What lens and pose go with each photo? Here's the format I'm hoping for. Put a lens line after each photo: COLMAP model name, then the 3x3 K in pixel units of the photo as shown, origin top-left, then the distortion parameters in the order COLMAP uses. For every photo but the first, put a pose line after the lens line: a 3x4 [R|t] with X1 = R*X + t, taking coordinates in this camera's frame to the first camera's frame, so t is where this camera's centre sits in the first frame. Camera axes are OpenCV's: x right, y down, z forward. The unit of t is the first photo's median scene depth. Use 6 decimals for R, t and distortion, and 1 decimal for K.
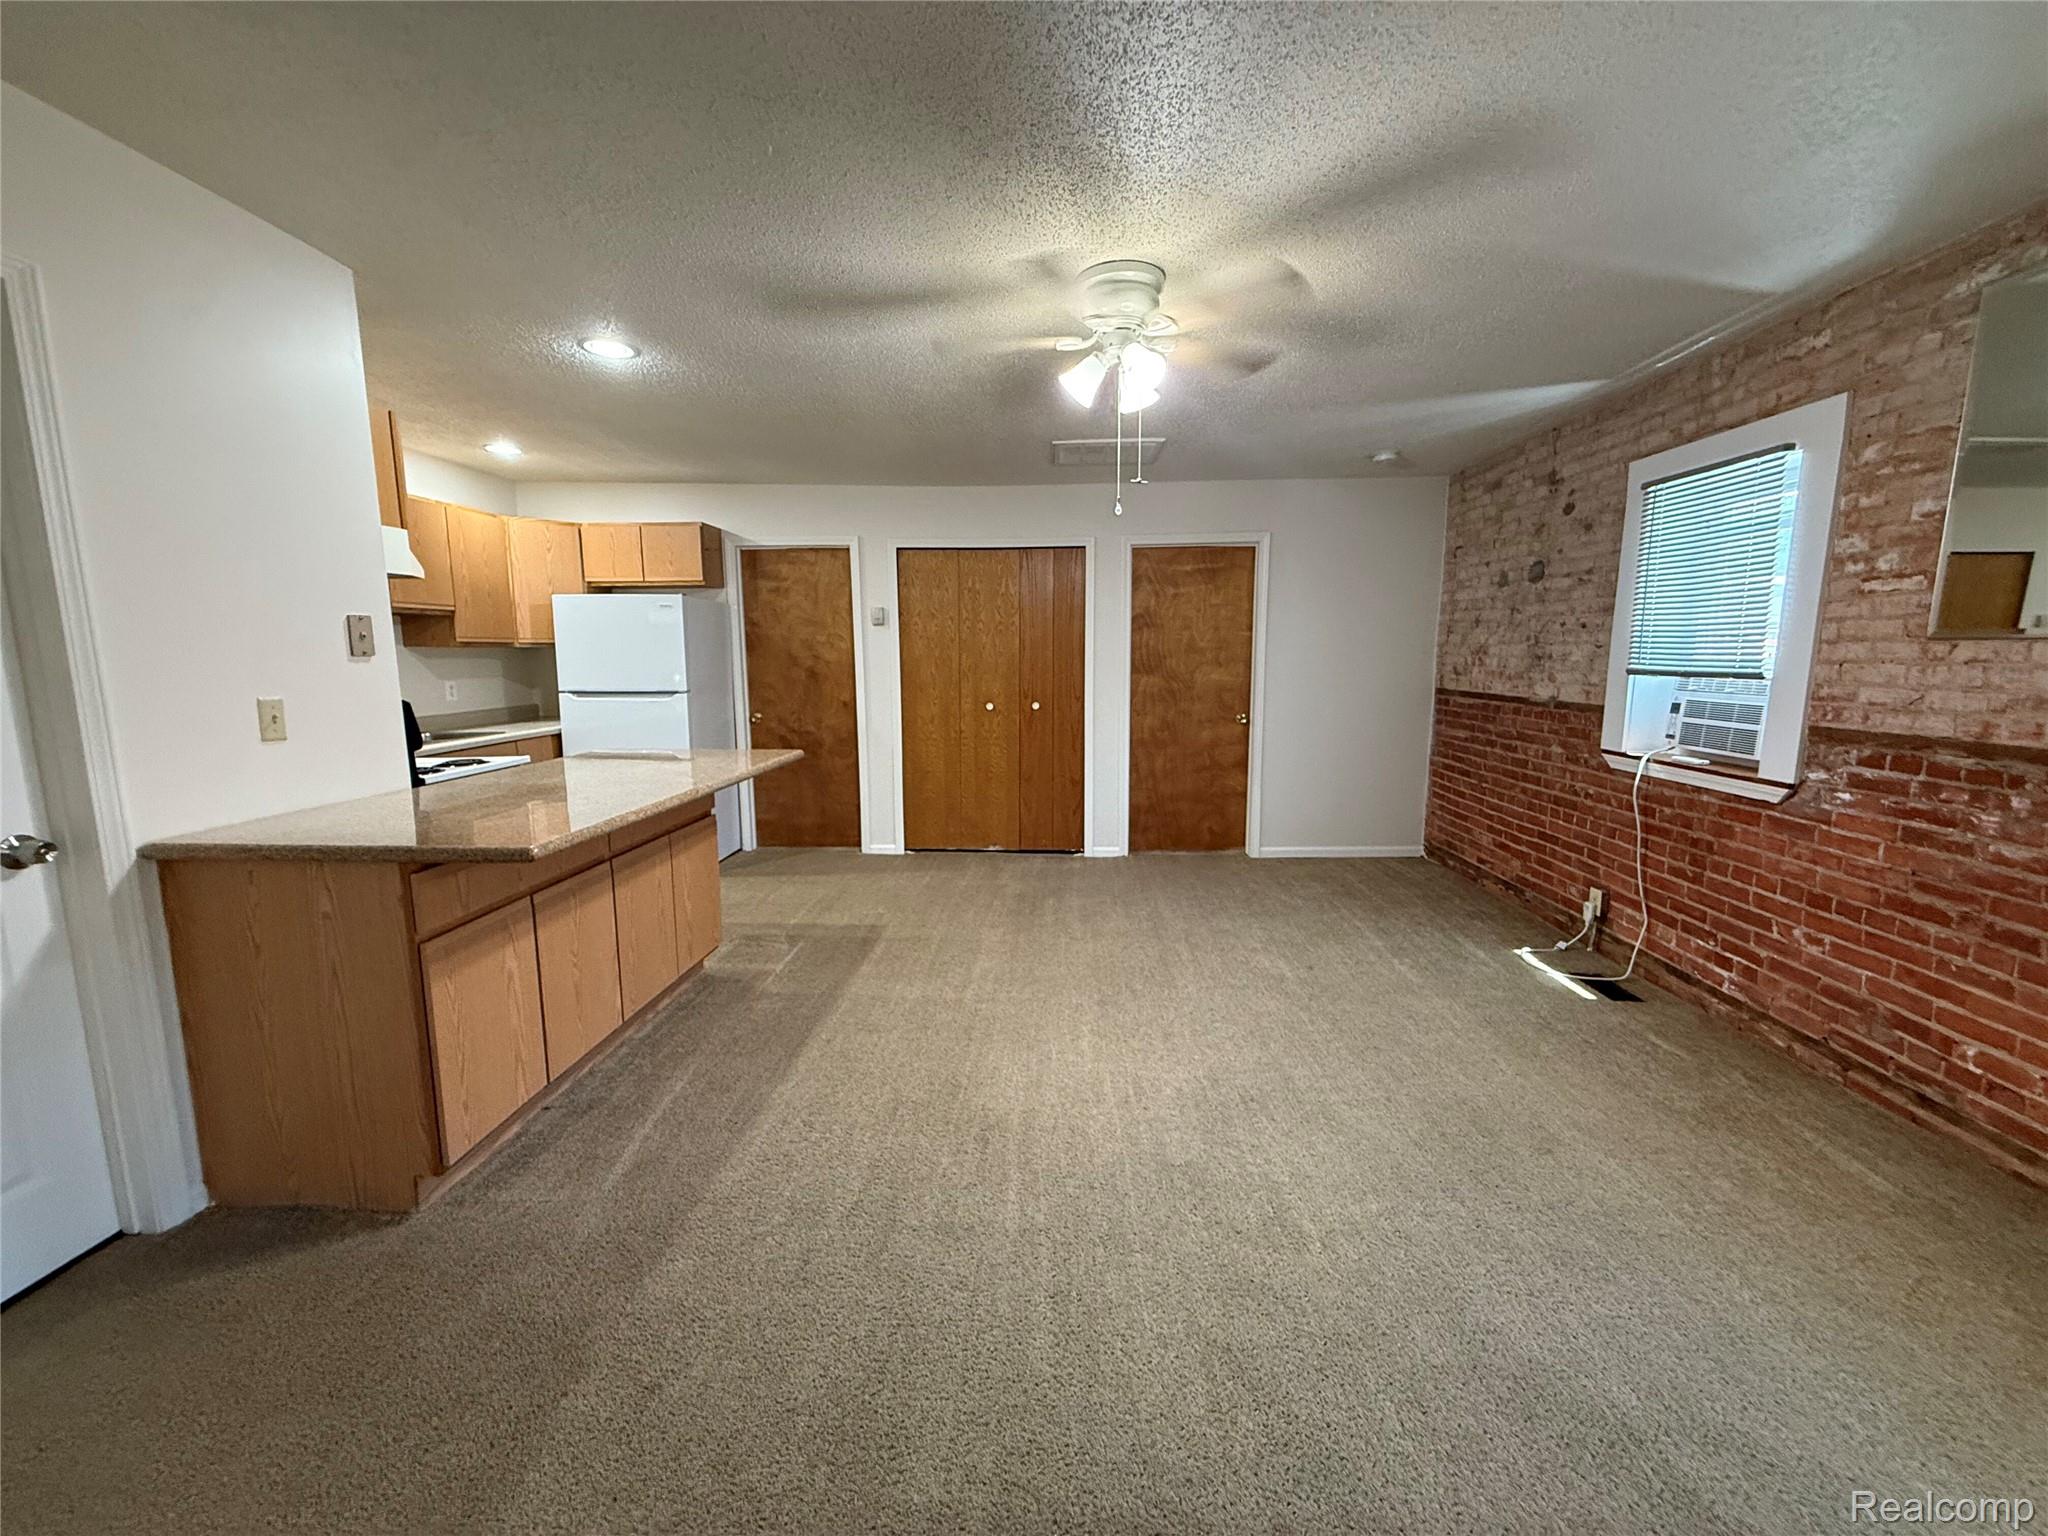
lens RADIAL K [[815.0, 0, 1023.1], [0, 815.0, 764.6], [0, 0, 1]] dist [-0.000760, -0.000076]
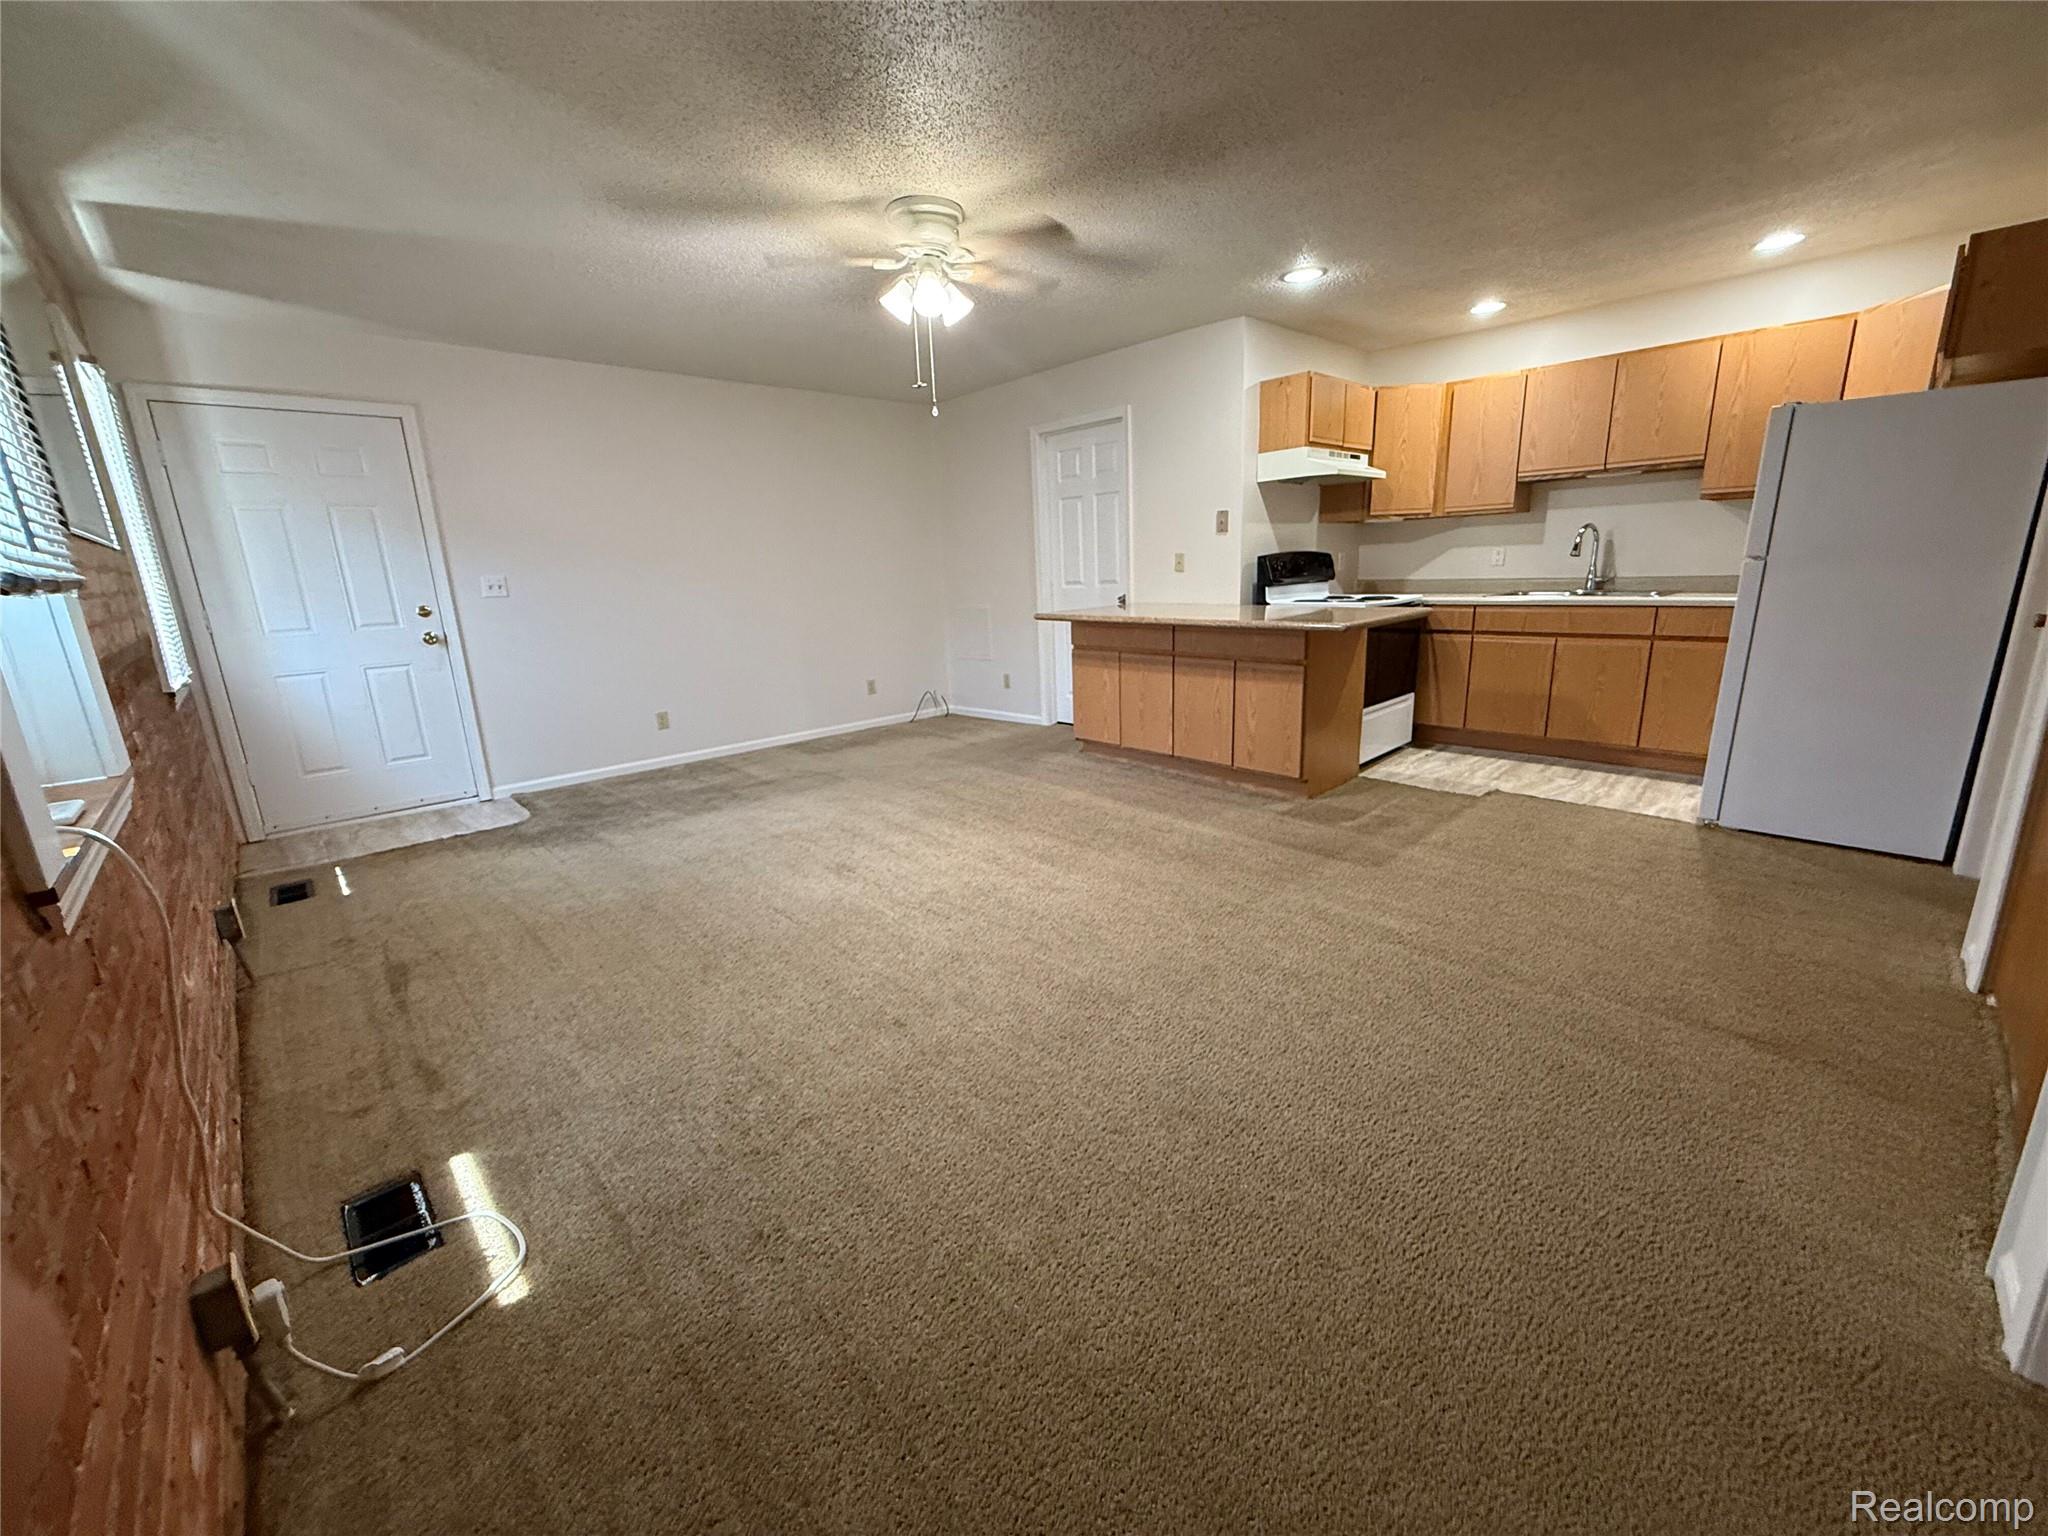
lens RADIAL K [[815.0, 0, 1023.1], [0, 815.0, 764.6], [0, 0, 1]] dist [-0.000760, -0.000076]
pose [[-0.691076, 0.207502, -0.692356, 0.626851], [-0.055751, 0.939747, 0.337295, -0.151853], [0.720628, 0.271696, -0.637868, 1.292977]]
